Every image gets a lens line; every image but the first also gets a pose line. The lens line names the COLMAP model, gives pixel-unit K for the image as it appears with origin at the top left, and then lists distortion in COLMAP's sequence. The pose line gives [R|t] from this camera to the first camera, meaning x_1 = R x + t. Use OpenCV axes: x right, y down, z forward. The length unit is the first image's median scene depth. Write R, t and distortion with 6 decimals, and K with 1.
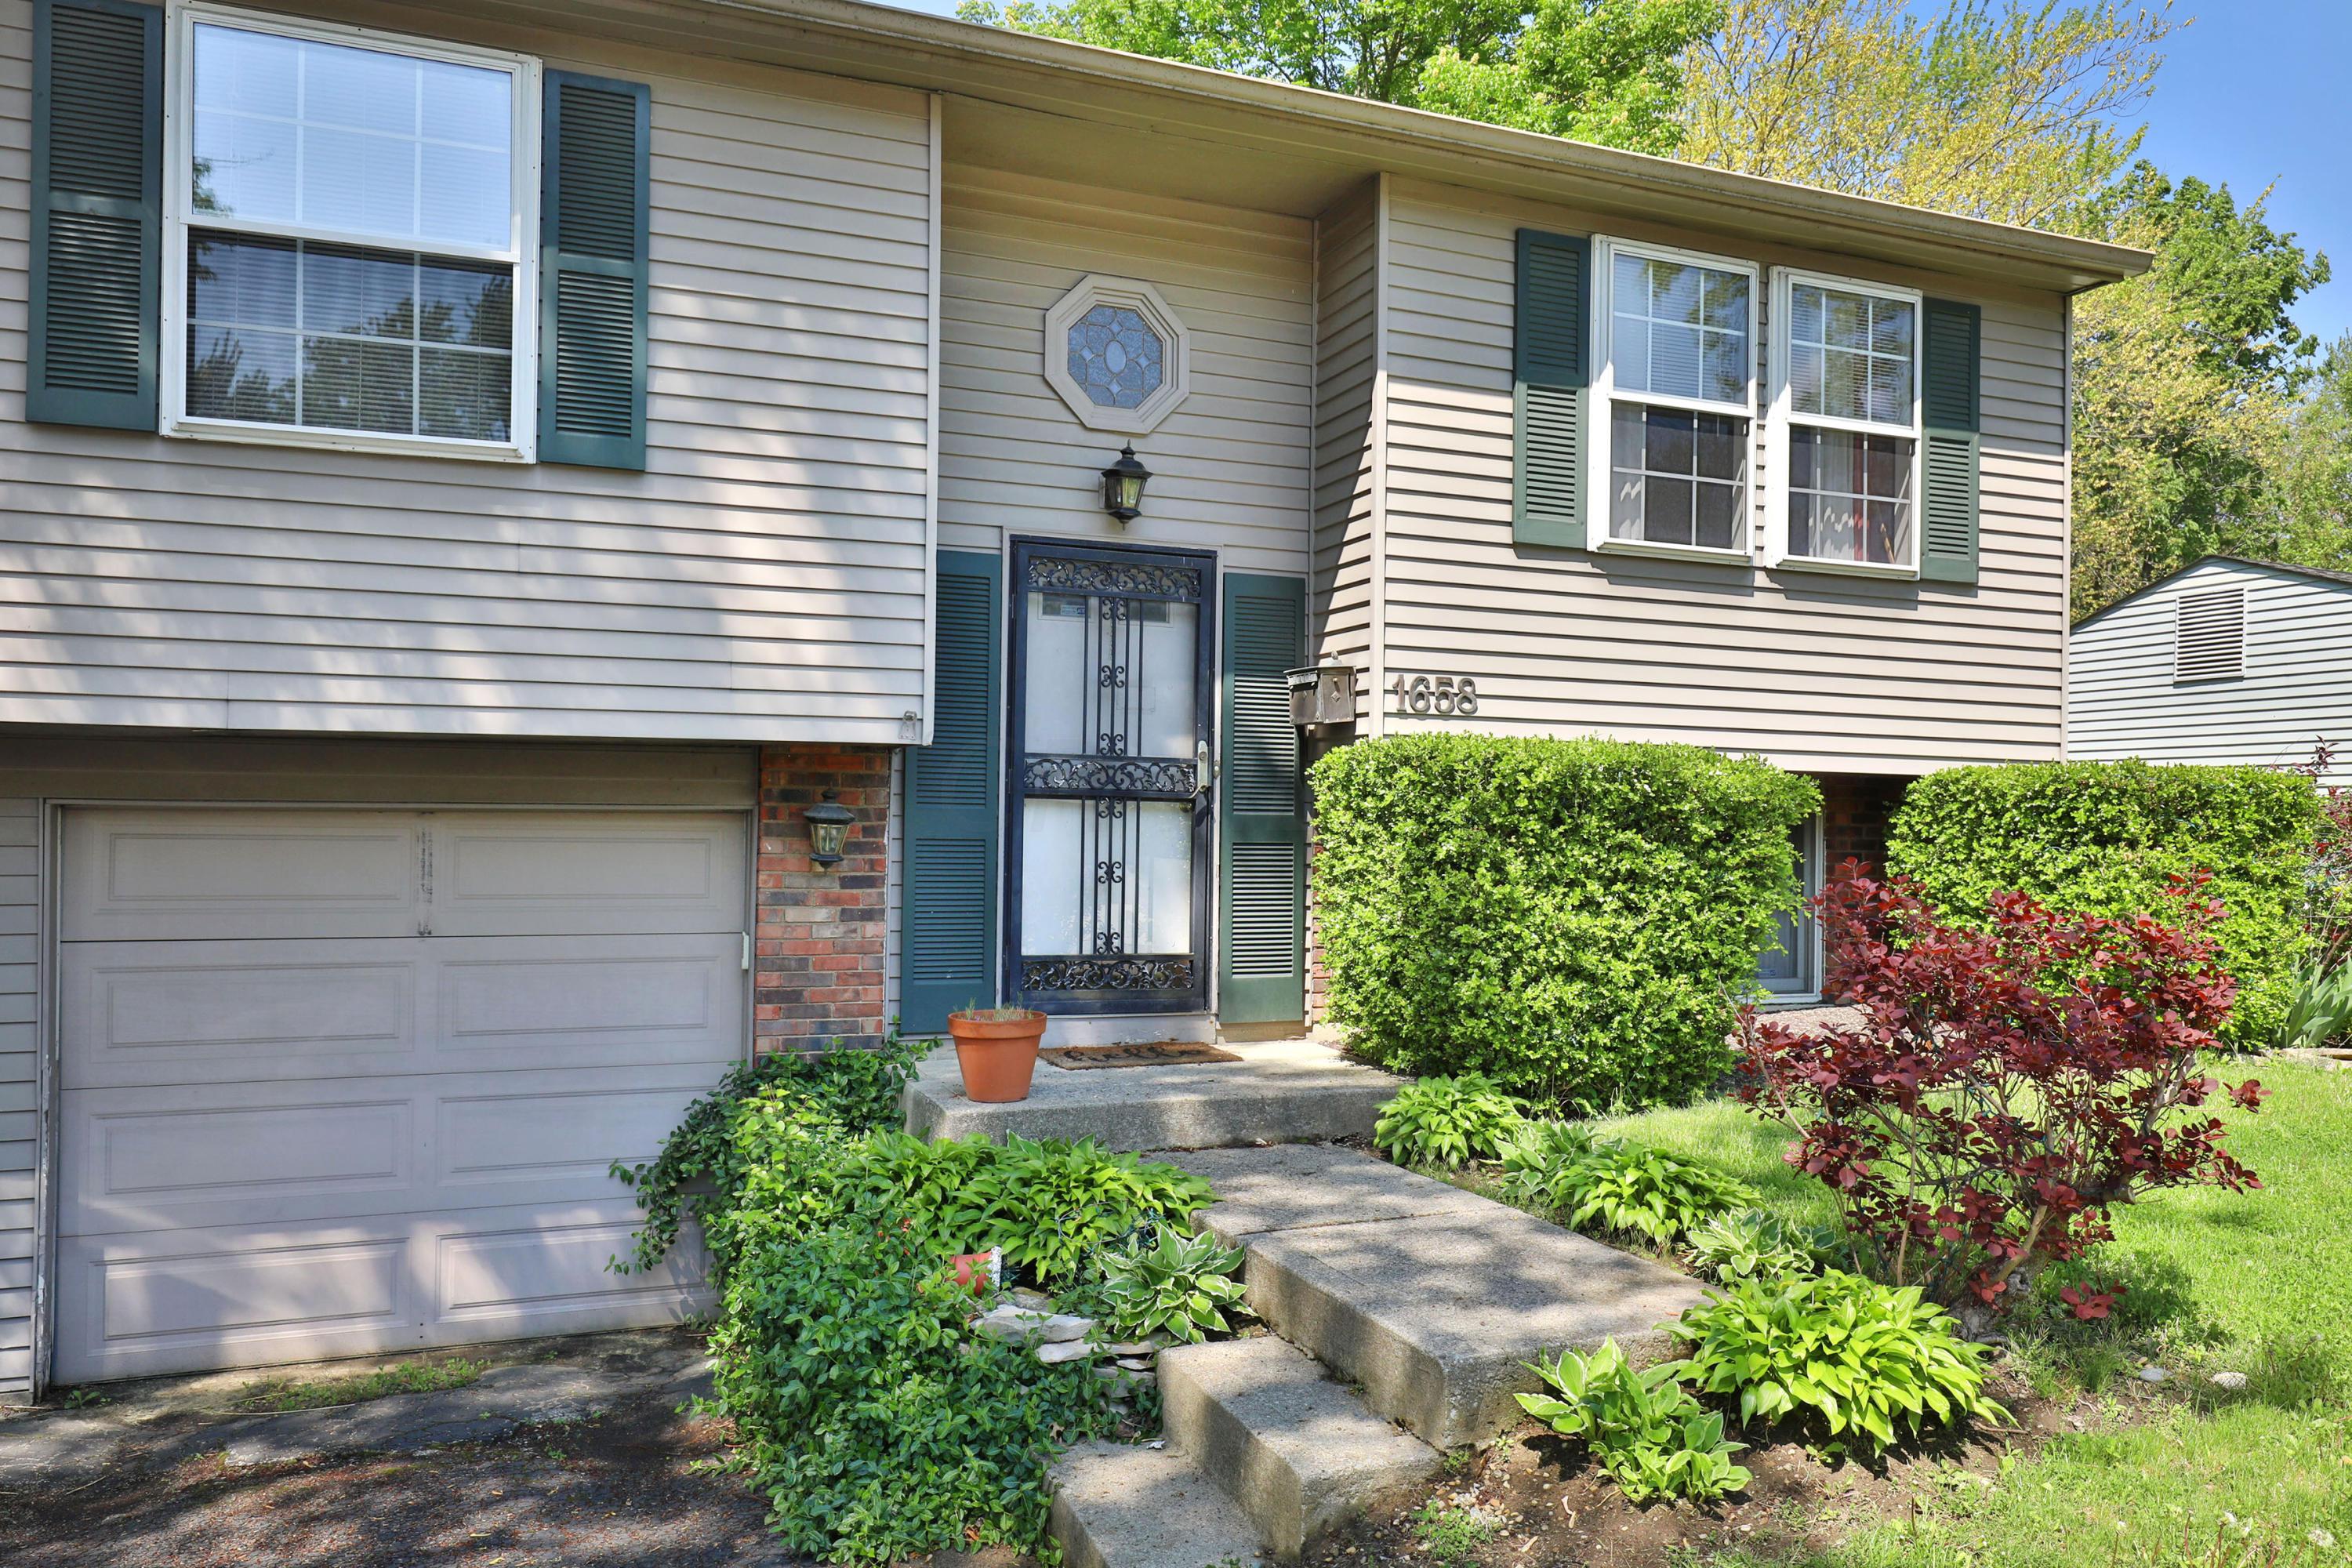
lens RADIAL K [[1557.7, 0, 1183.5], [0, 1557.7, 805.1], [0, 0, 1]] dist [-0.005906, -0.001023]
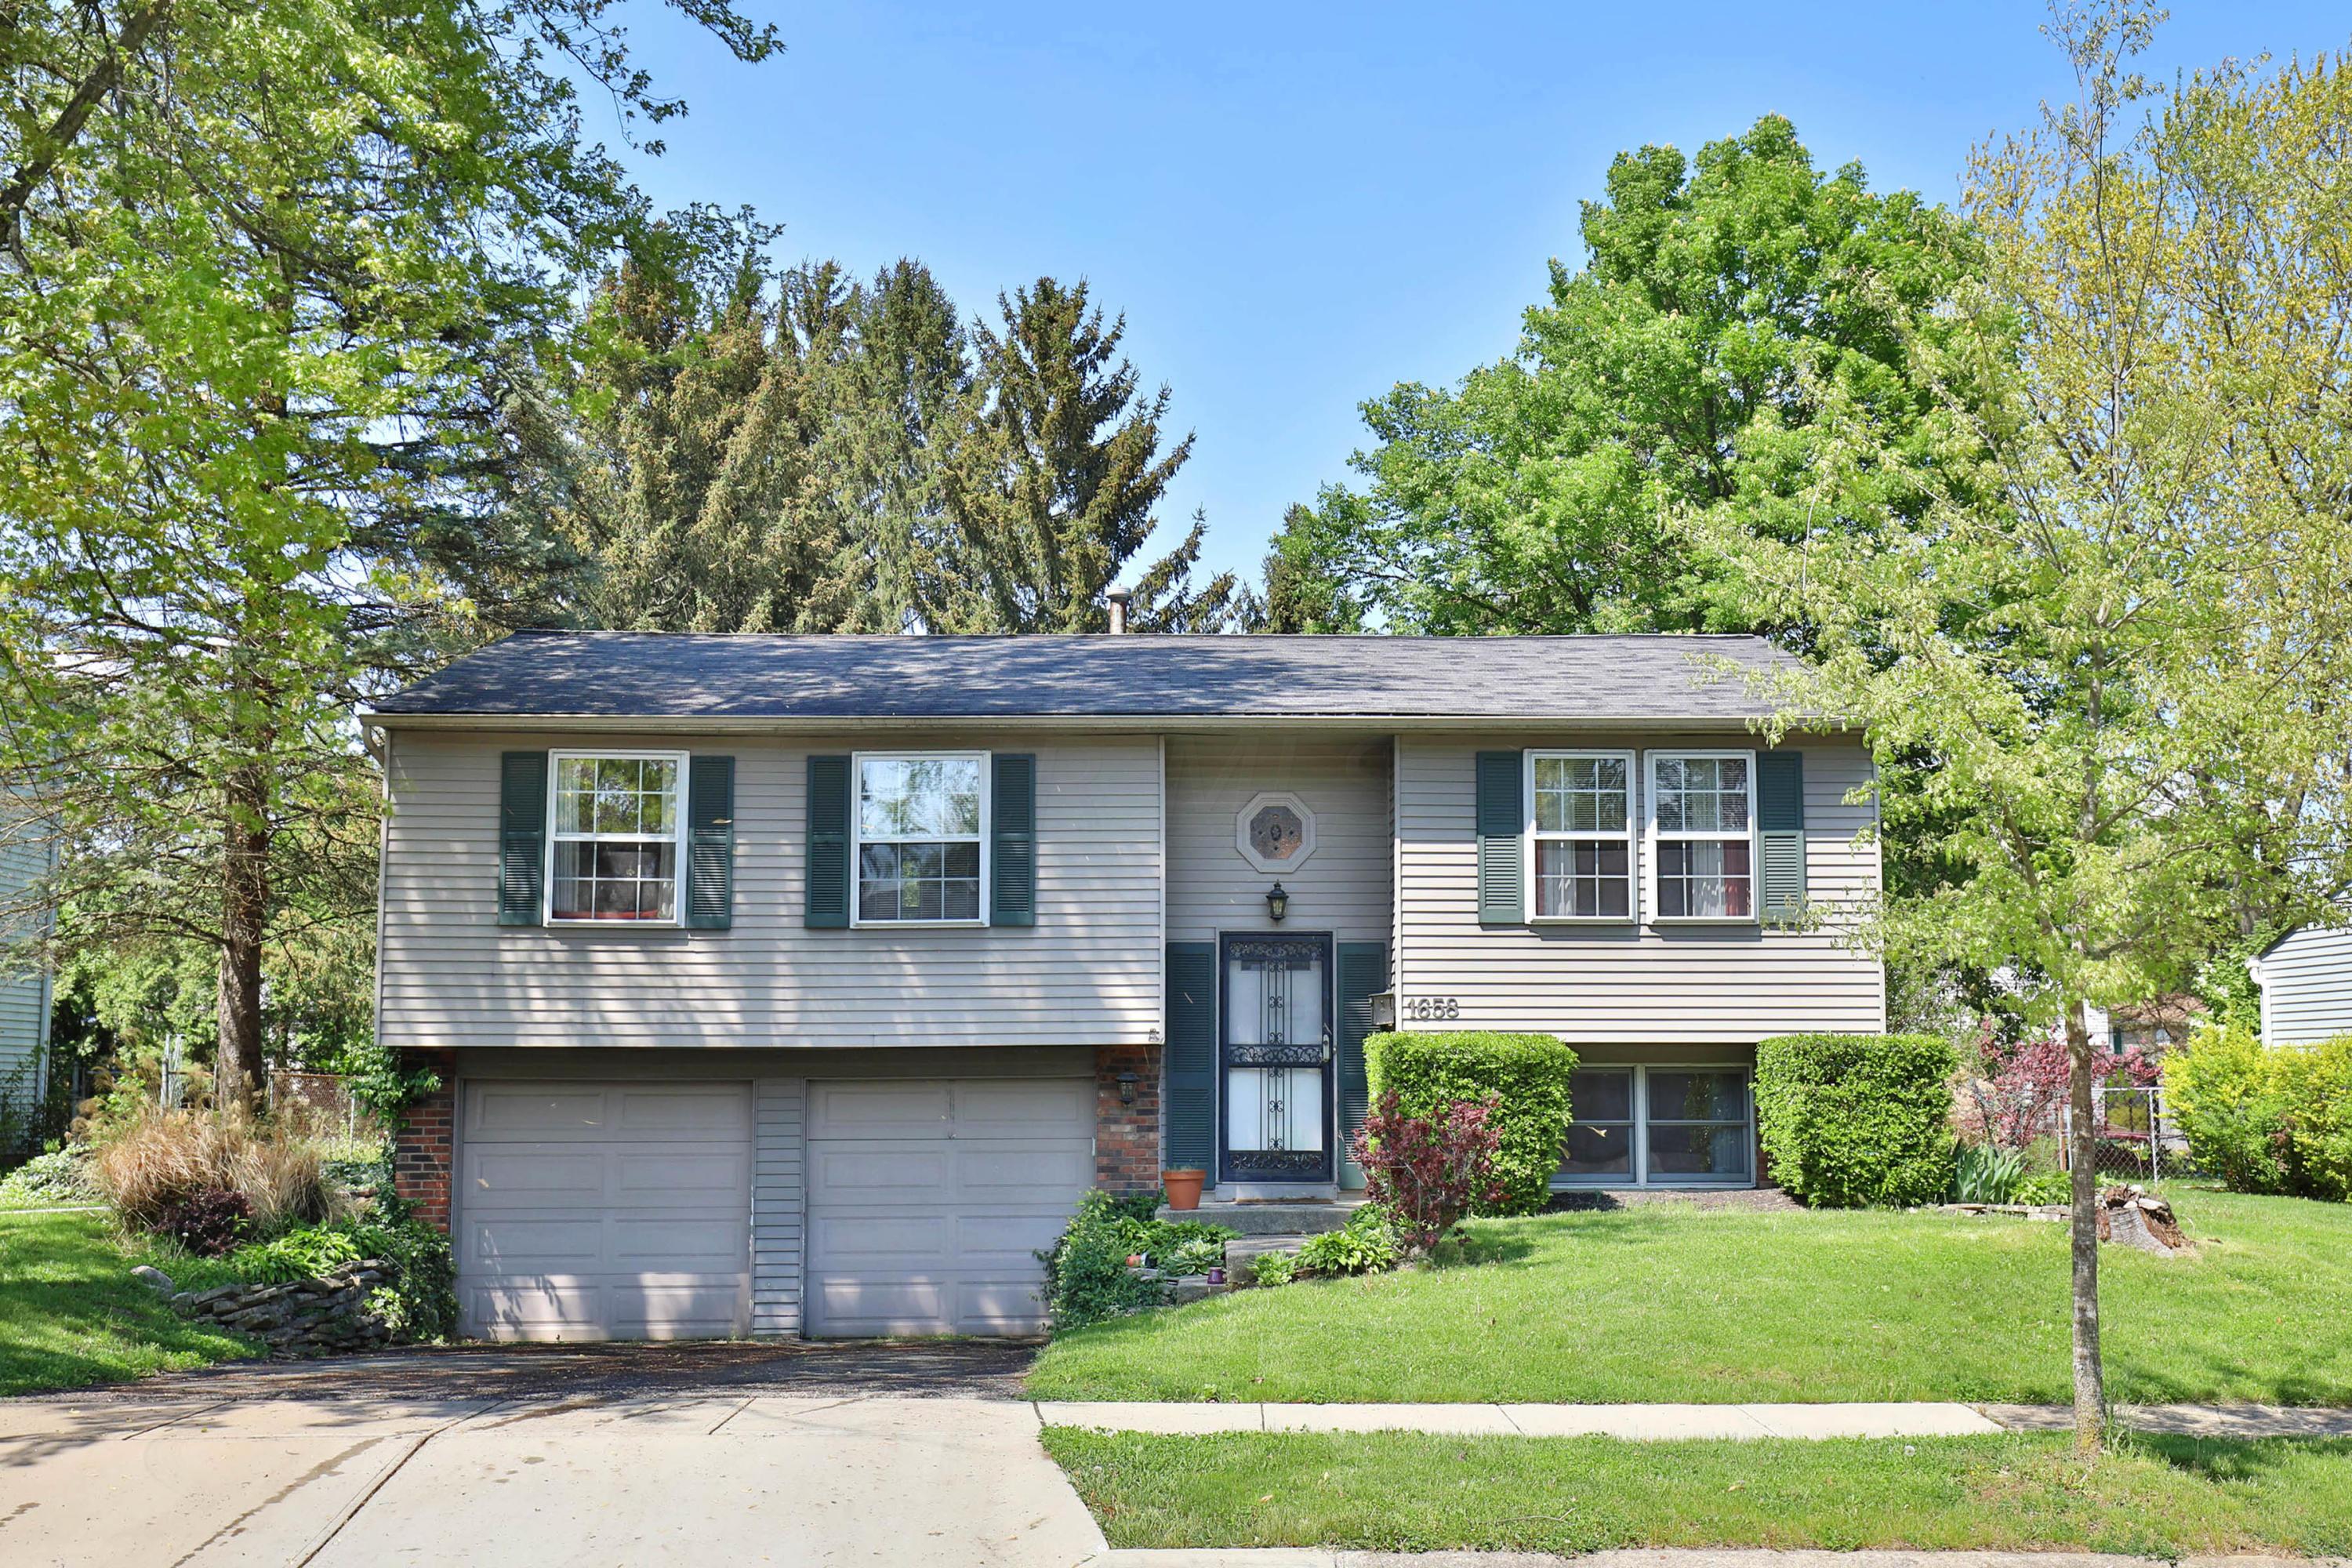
lens RADIAL K [[2299.3, 0, 1178.7], [0, 2299.3, 782.4], [0, 0, 1]] dist [-0.009511, 0.000000]
pose [[0.925873, -0.065706, -0.372077, 0.907373], [0.018951, 0.991599, -0.127952, 0.007790], [0.377358, 0.111416, 0.919341, -1.654389]]
